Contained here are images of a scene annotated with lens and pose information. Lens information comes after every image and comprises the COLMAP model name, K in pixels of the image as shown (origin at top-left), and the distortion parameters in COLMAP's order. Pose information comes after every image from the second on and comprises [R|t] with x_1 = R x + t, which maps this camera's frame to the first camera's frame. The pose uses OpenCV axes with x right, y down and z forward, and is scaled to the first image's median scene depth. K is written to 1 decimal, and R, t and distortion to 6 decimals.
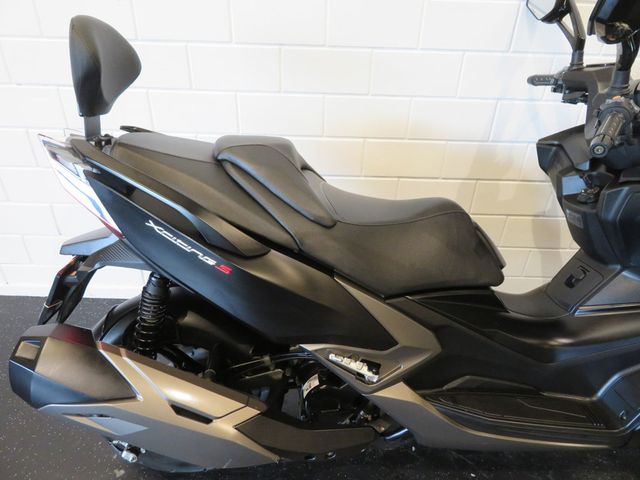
lens RADIAL K [[457.3, 0, 320.0], [0, 457.3, 240.0], [0, 0, 1]] dist [-0.009450, -0.000512]
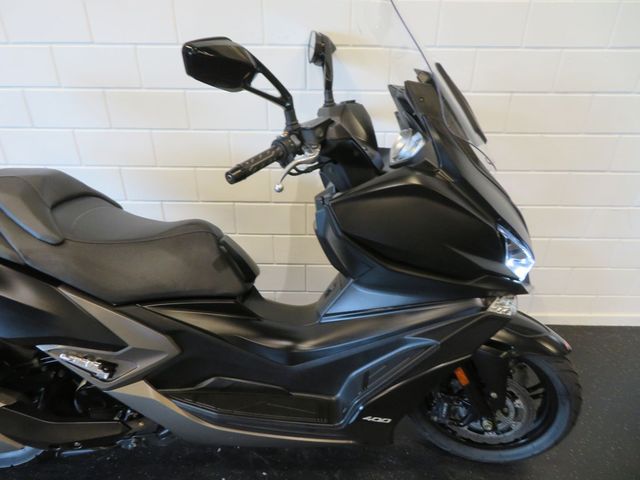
lens RADIAL K [[457.3, 0, 320.0], [0, 457.3, 240.0], [0, 0, 1]] dist [-0.009450, -0.000512]
pose [[0.999713, -0.011467, -0.021039, 0.646373], [0.010323, 0.998504, -0.053698, 0.025861], [0.021623, 0.053466, 0.998336, -0.145136]]
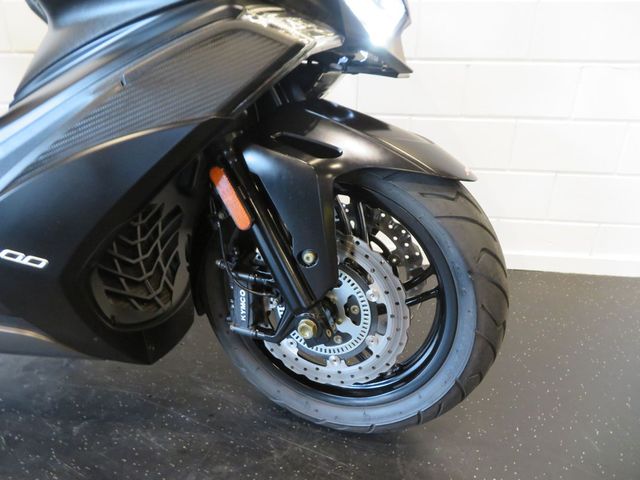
lens RADIAL K [[457.3, 0, 320.0], [0, 457.3, 240.0], [0, 0, 1]] dist [-0.009450, -0.000512]
pose [[0.993790, 0.033388, -0.106145, 1.163403], [-0.048496, 0.988519, -0.143104, 0.446454], [0.100148, 0.147363, 0.983999, 0.517735]]
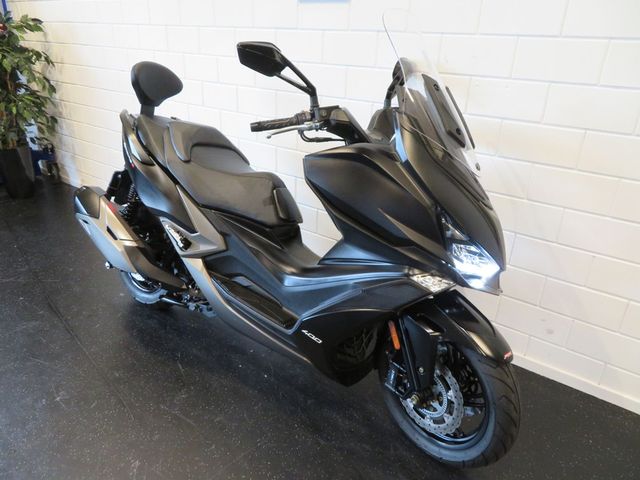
lens RADIAL K [[457.3, 0, 320.0], [0, 457.3, 240.0], [0, 0, 1]] dist [-0.009450, -0.000512]
pose [[0.804659, 0.242924, -0.541767, 1.486203], [-0.331568, 0.940784, -0.070621, 0.213954], [0.492531, 0.236459, 0.837556, -0.264456]]
